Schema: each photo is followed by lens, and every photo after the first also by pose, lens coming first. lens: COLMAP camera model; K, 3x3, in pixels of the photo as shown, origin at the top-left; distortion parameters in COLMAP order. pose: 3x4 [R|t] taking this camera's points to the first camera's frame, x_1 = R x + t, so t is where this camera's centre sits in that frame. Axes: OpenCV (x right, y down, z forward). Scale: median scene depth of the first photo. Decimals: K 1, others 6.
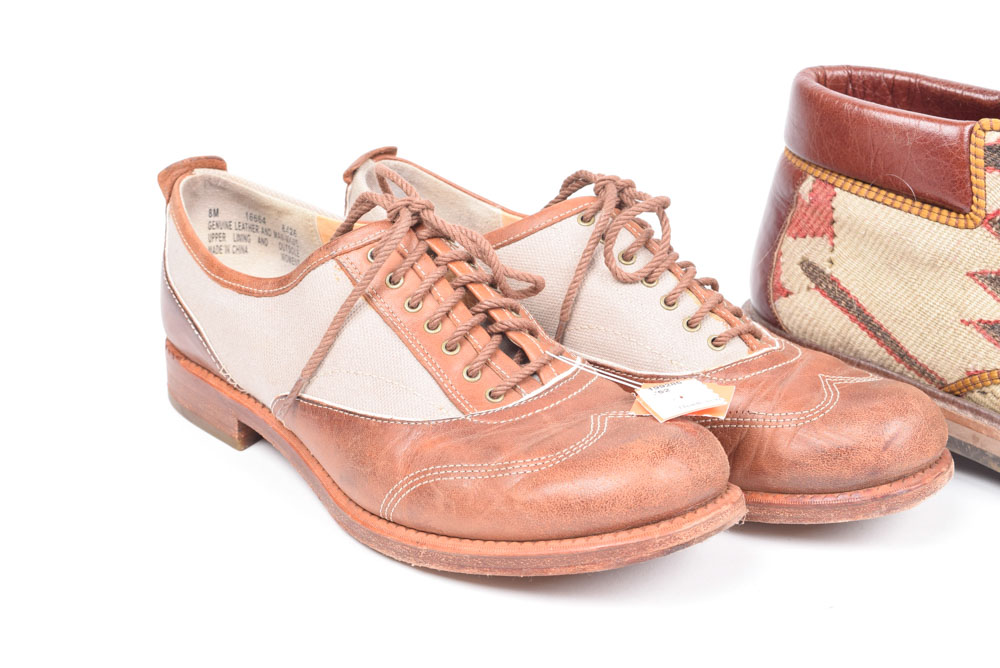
lens RADIAL K [[1776.5, 0, 498.8], [0, 1776.5, 335.1], [0, 0, 1]] dist [0.039492, 0.000000]
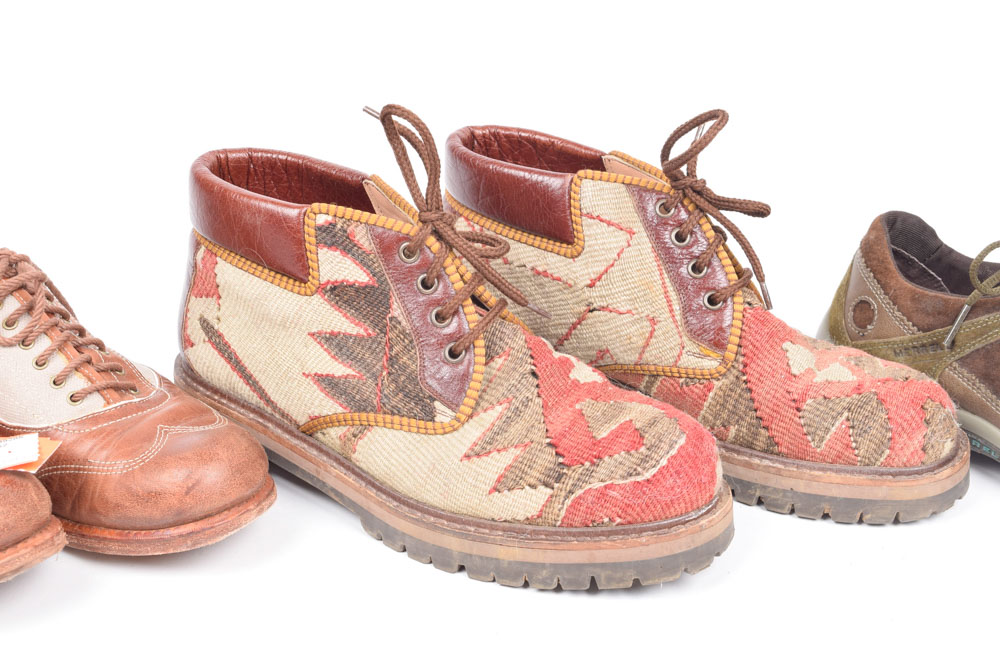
lens RADIAL K [[1468.3, 0, 502.2], [0, 1468.3, 337.7], [0, 0, 1]] dist [0.002354, 0.000000]
pose [[0.999140, -0.009037, 0.040477, 0.344120], [0.007507, 0.999258, 0.037788, -0.065996], [-0.040789, -0.037452, 0.998466, 0.022635]]
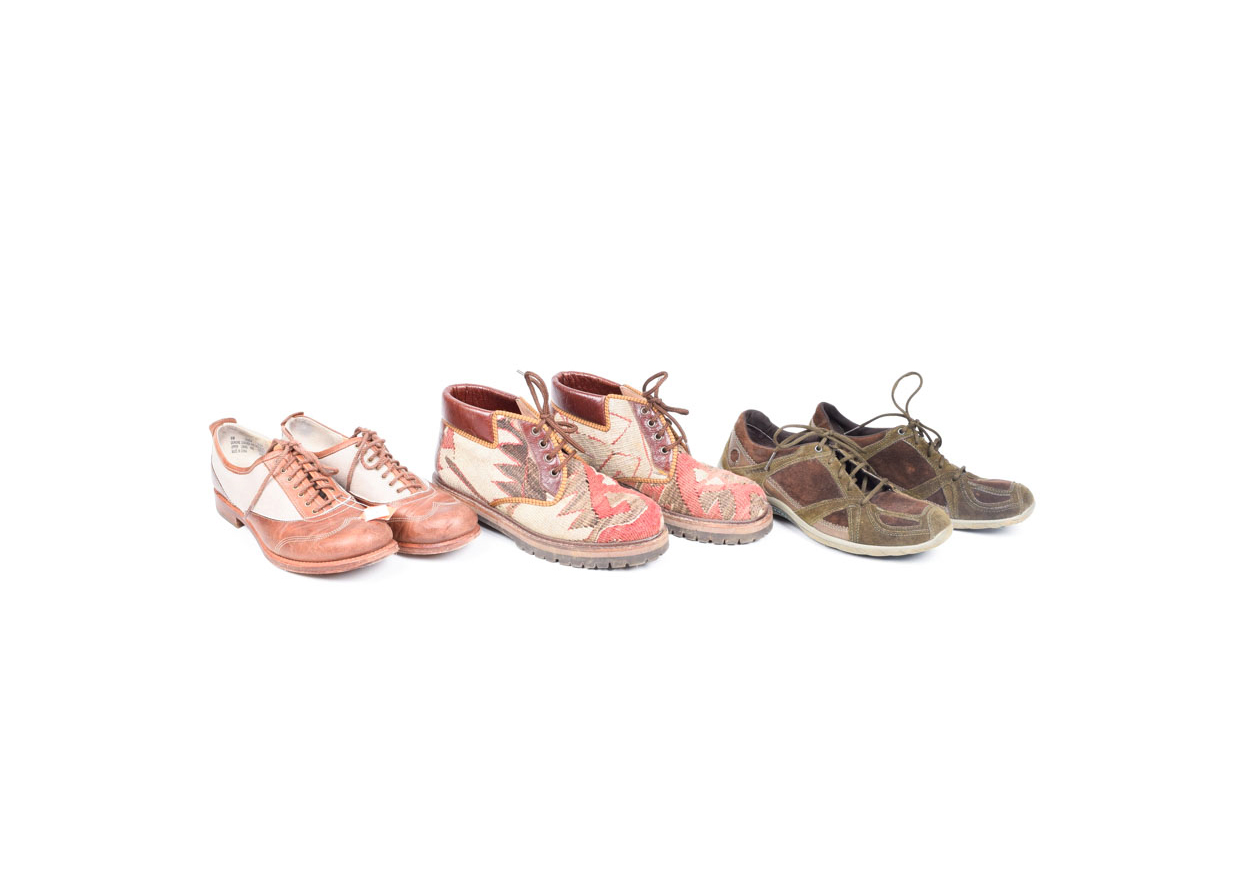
lens RADIAL K [[1076.5, 0, 616.8], [0, 1076.5, 447.7], [0, 0, 1]] dist [-0.045482, 0.001576]
pose [[0.998078, -0.006568, 0.061614, 0.345511], [0.004754, 0.999552, 0.029533, -0.107976], [-0.061780, -0.029184, 0.997663, -0.699372]]
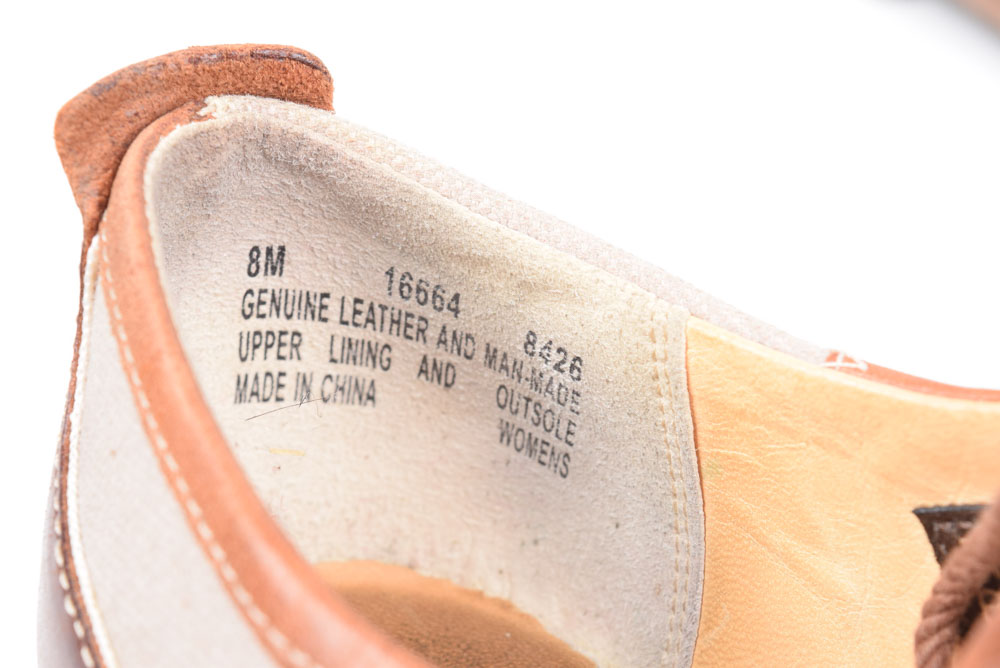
lens RADIAL K [[2081.2, 0, 500.4], [0, 2081.2, 330.4], [0, 0, 1]] dist [0.087950, 0.000000]
pose [[0.997448, 0.071389, -0.000636, -0.135533], [-0.071279, 0.996330, 0.047383, -0.082319], [0.004016, -0.047216, 0.998877, 0.749485]]
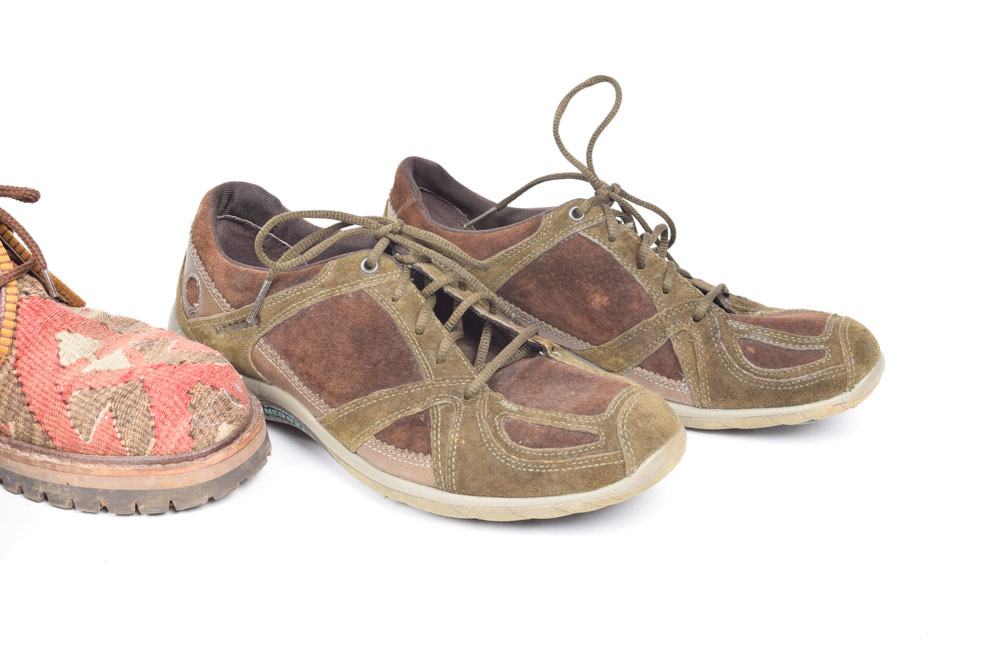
lens RADIAL K [[1468.3, 0, 499.3], [0, 1468.3, 330.5], [0, 0, 1]] dist [0.002354, 0.000000]
pose [[0.986854, -0.071905, 0.144736, 0.718297], [0.059834, 0.994489, 0.086095, -0.090224], [-0.150129, -0.076303, 0.985718, 0.017600]]
